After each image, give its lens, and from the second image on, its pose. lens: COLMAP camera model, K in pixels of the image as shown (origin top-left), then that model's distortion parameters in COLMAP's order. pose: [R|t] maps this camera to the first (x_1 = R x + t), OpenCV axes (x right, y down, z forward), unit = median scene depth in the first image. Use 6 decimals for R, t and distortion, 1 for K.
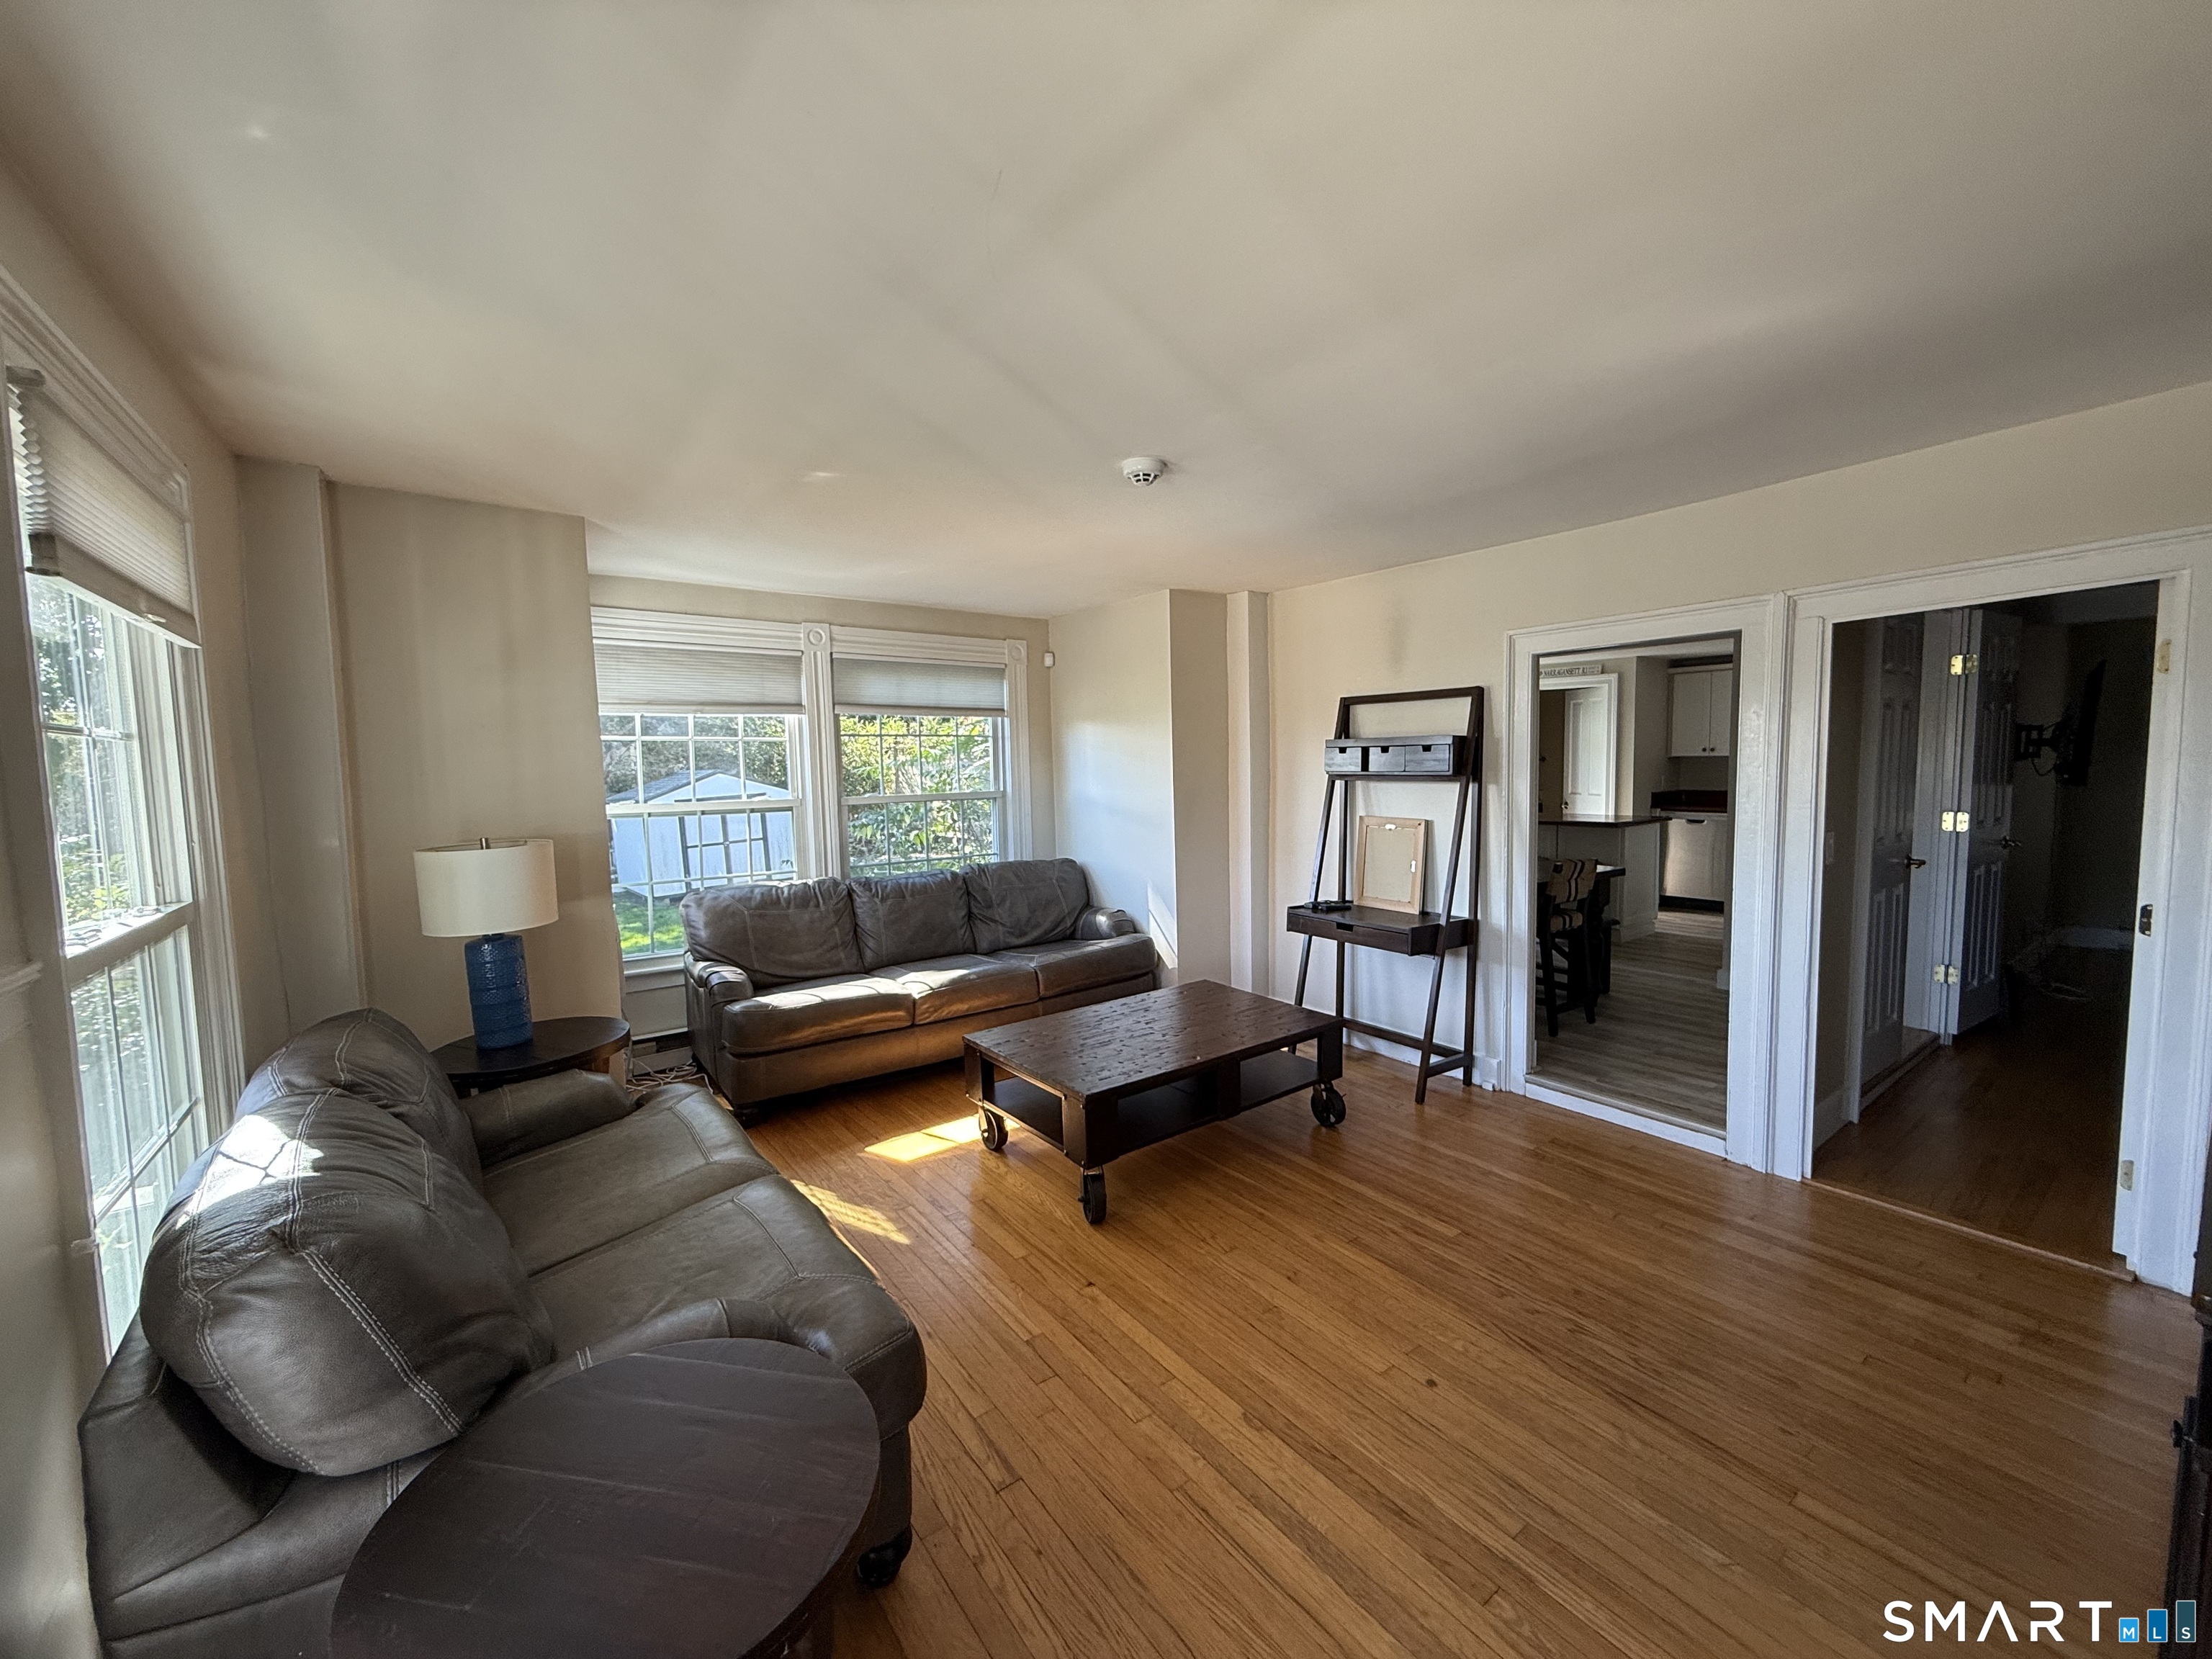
lens RADIAL K [[788.7, 0, 1106.0], [0, 788.7, 829.5], [0, 0, 1]] dist [0.000390, 0.000002]
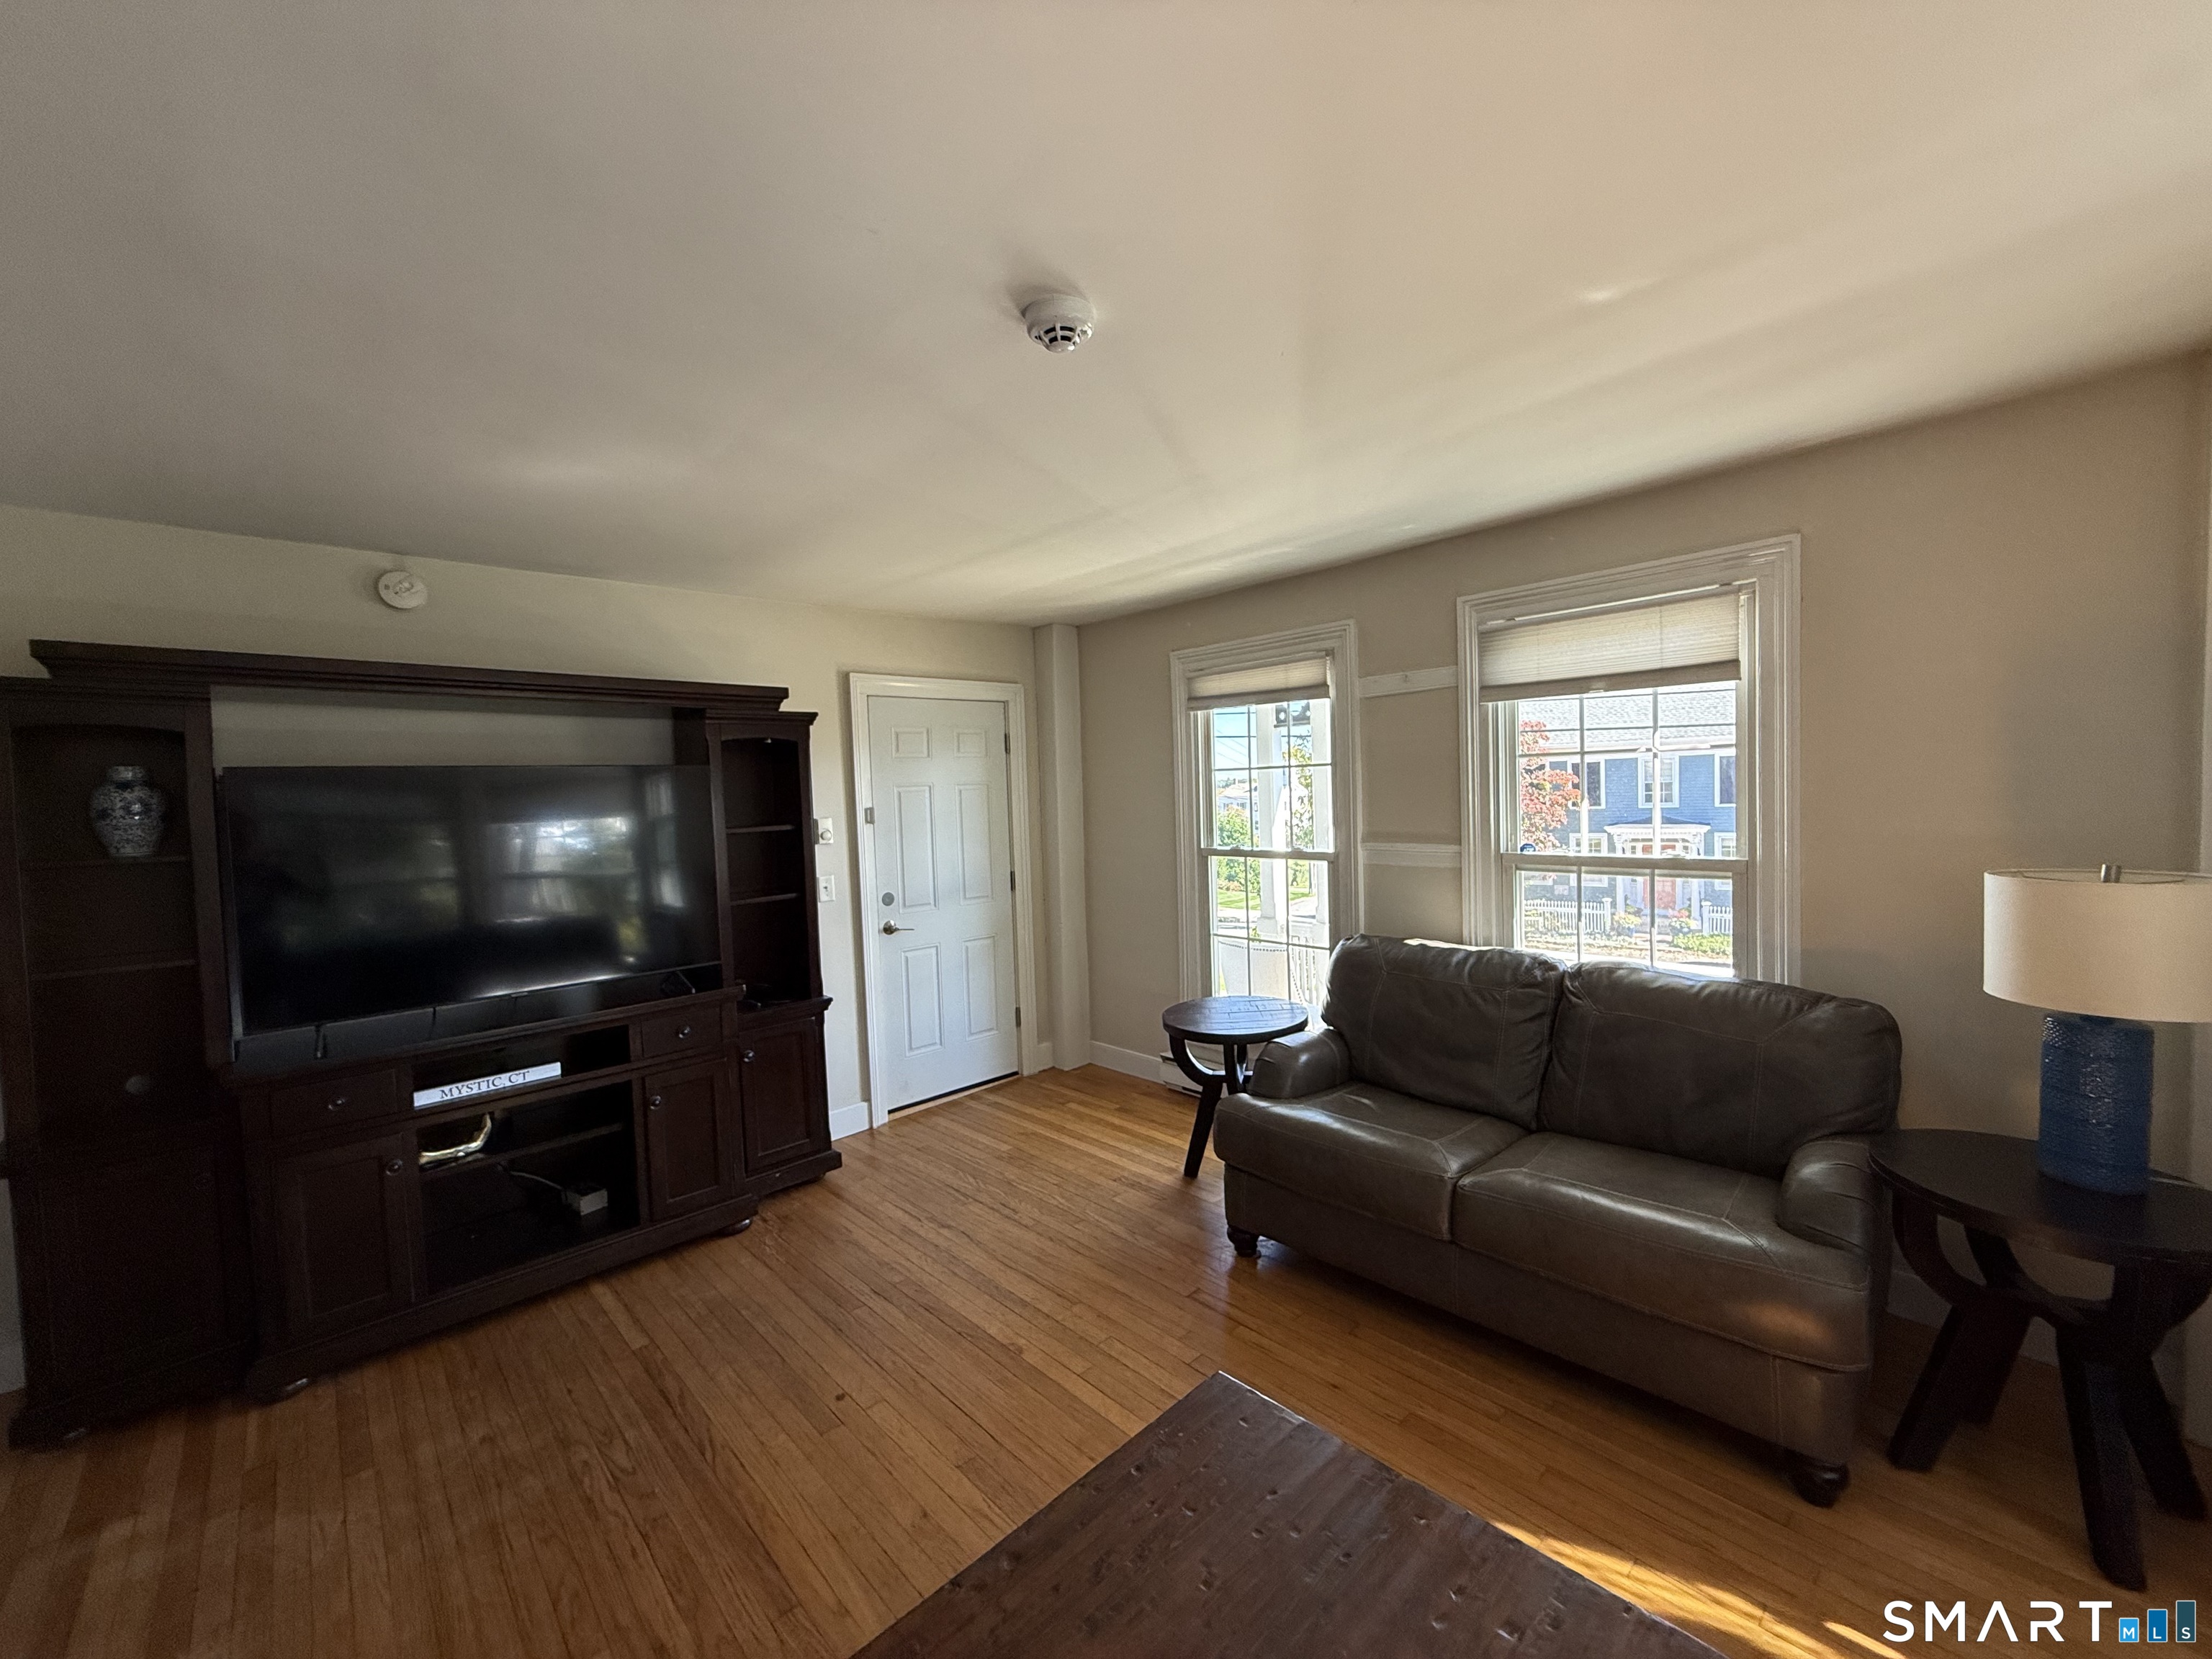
lens RADIAL K [[788.7, 0, 1106.0], [0, 788.7, 829.5], [0, 0, 1]] dist [0.000390, 0.000002]
pose [[-0.990380, 0.064629, -0.122351, 0.133092], [0.047907, 0.989688, 0.134992, -0.183153], [0.129814, 0.127832, -0.983264, 1.946382]]
